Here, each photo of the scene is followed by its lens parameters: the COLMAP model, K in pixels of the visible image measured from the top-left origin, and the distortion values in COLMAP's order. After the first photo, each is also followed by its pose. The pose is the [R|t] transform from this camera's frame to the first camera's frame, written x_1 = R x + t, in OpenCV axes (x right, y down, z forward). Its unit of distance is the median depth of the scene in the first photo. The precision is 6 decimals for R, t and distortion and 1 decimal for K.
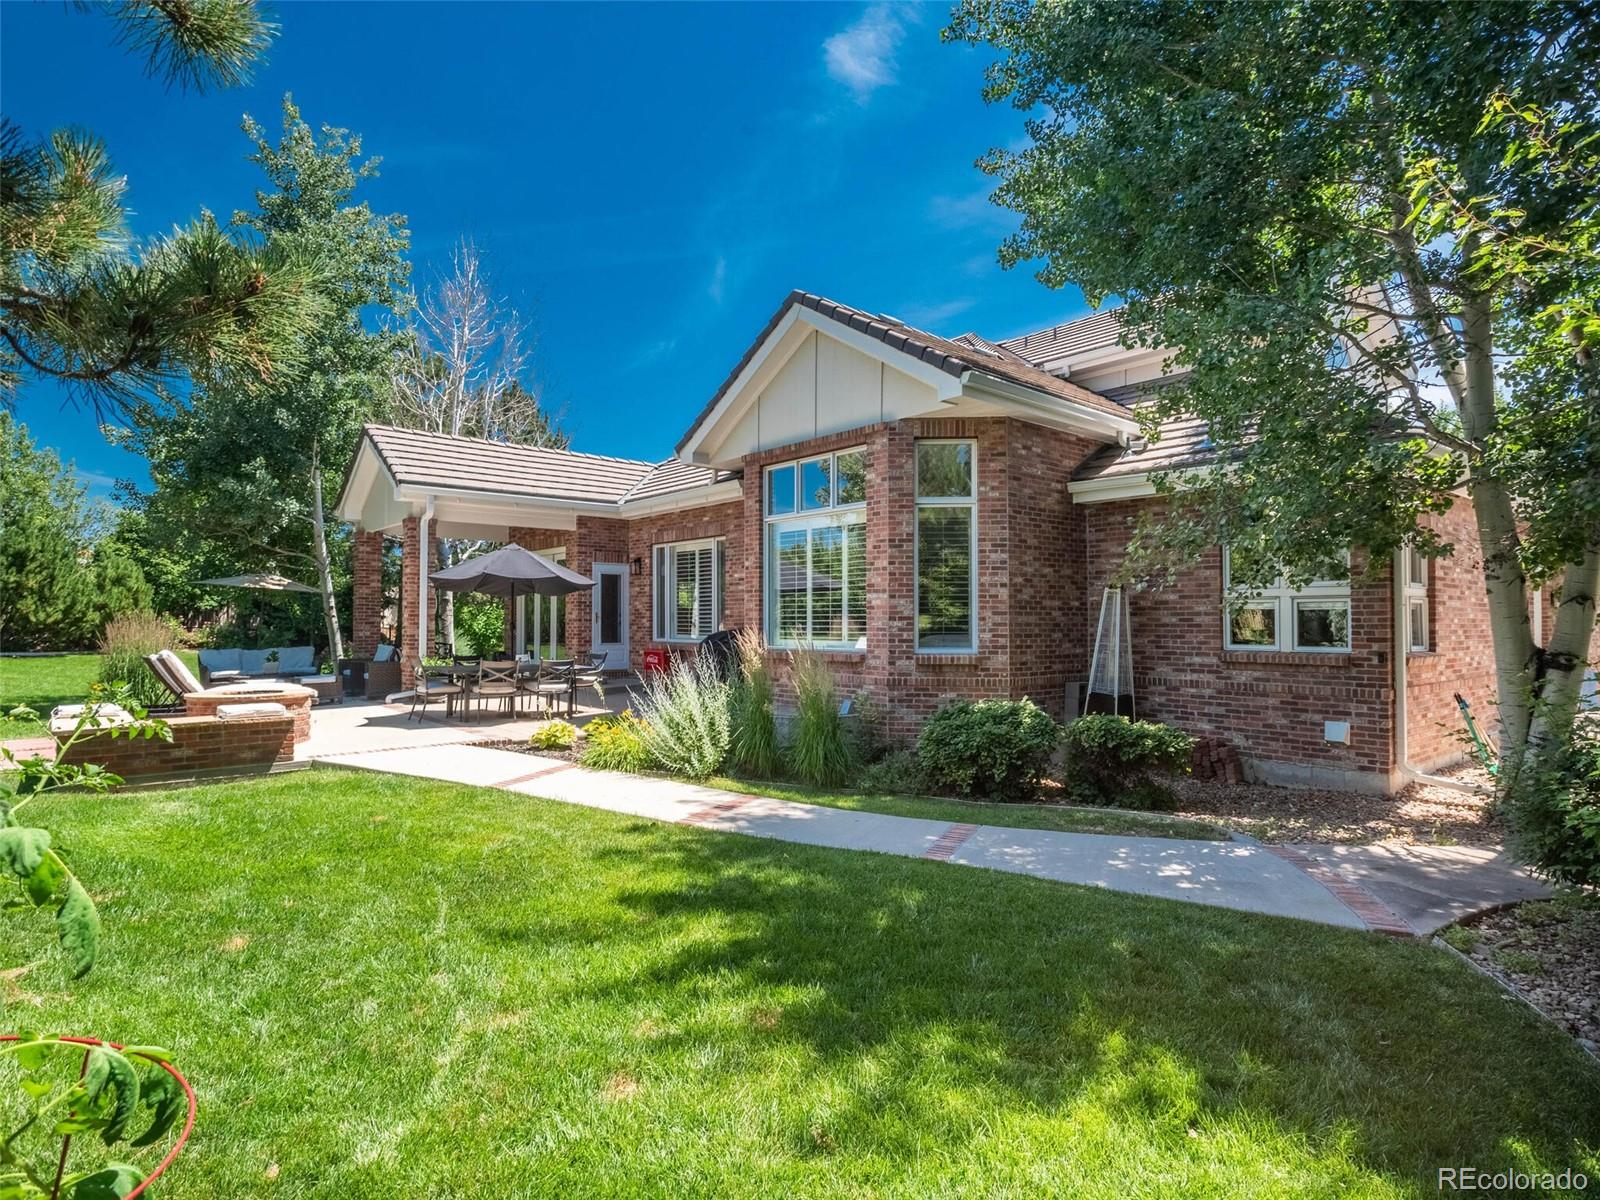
lens RADIAL K [[843.8, 0, 804.8], [0, 843.8, 603.7], [0, 0, 1]] dist [0.022418, -0.001479]
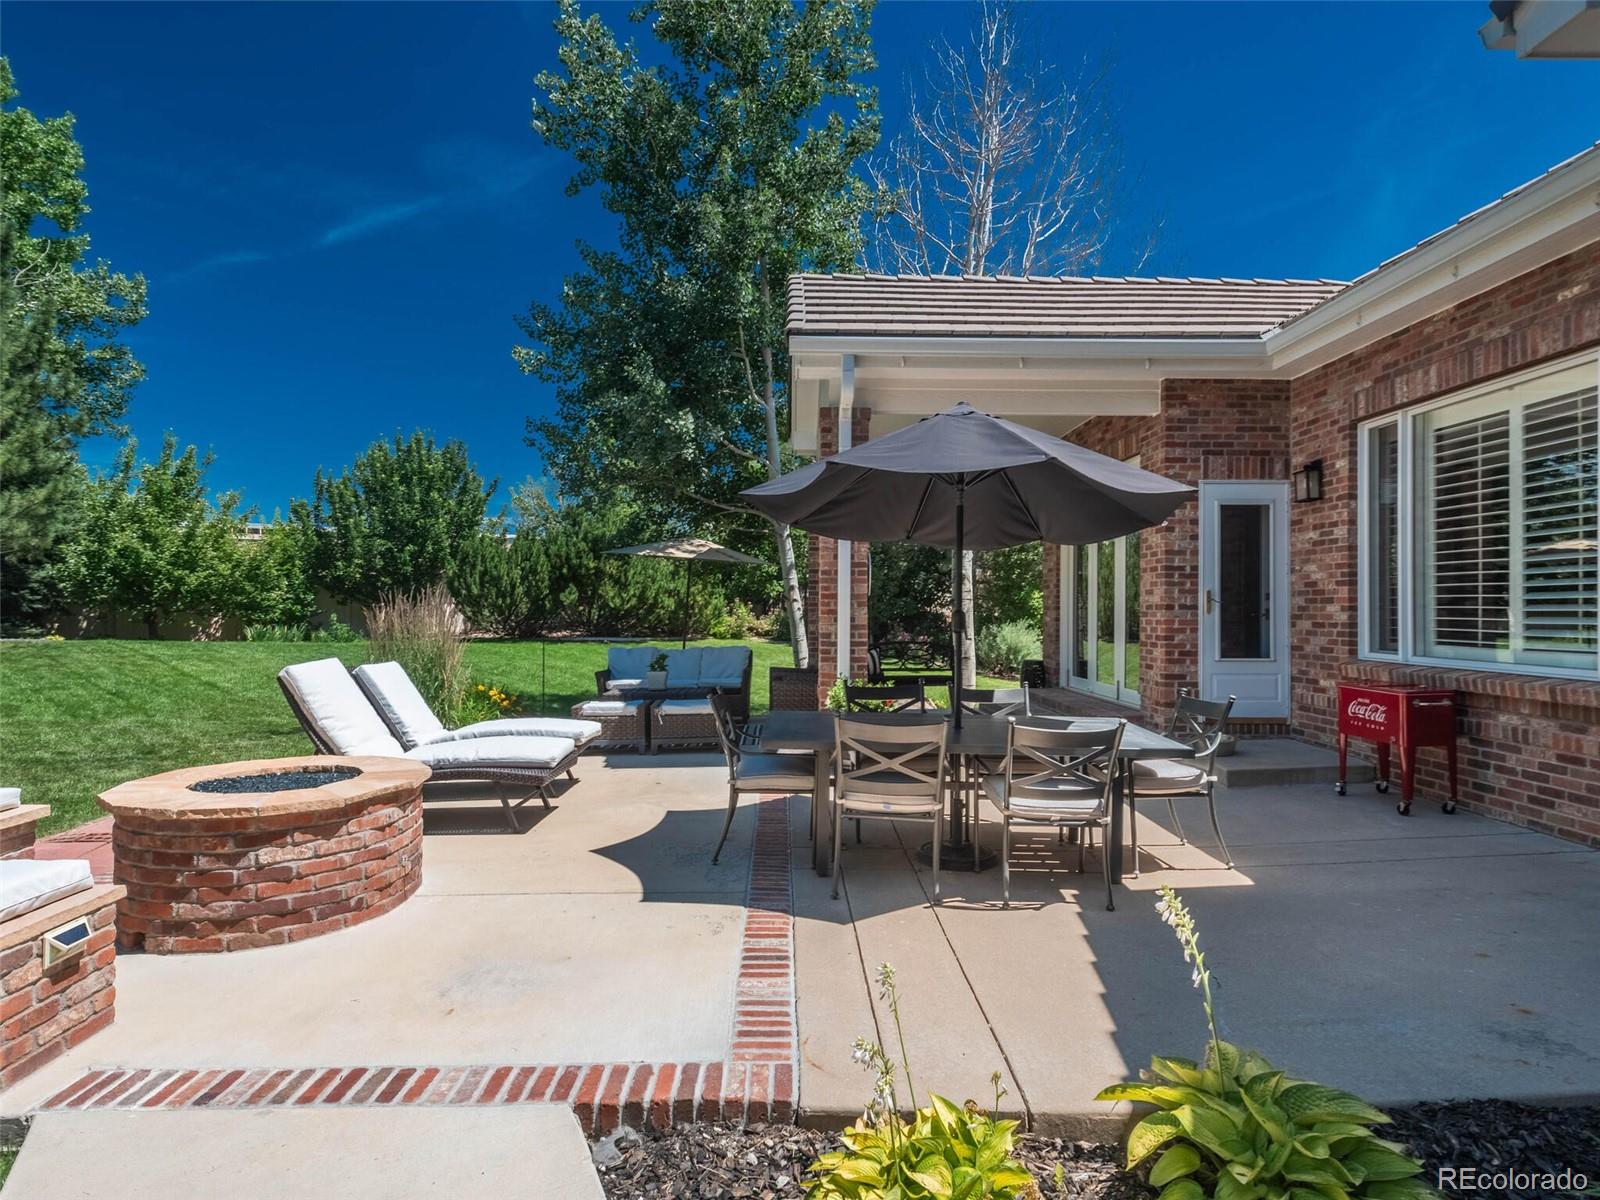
lens RADIAL K [[843.8, 0, 804.8], [0, 843.8, 603.7], [0, 0, 1]] dist [0.022418, -0.001479]
pose [[0.763029, -0.000140, -0.646364, -0.117761], [0.008883, 0.999908, 0.010269, 0.011007], [0.646303, -0.013577, 0.762960, 0.512092]]
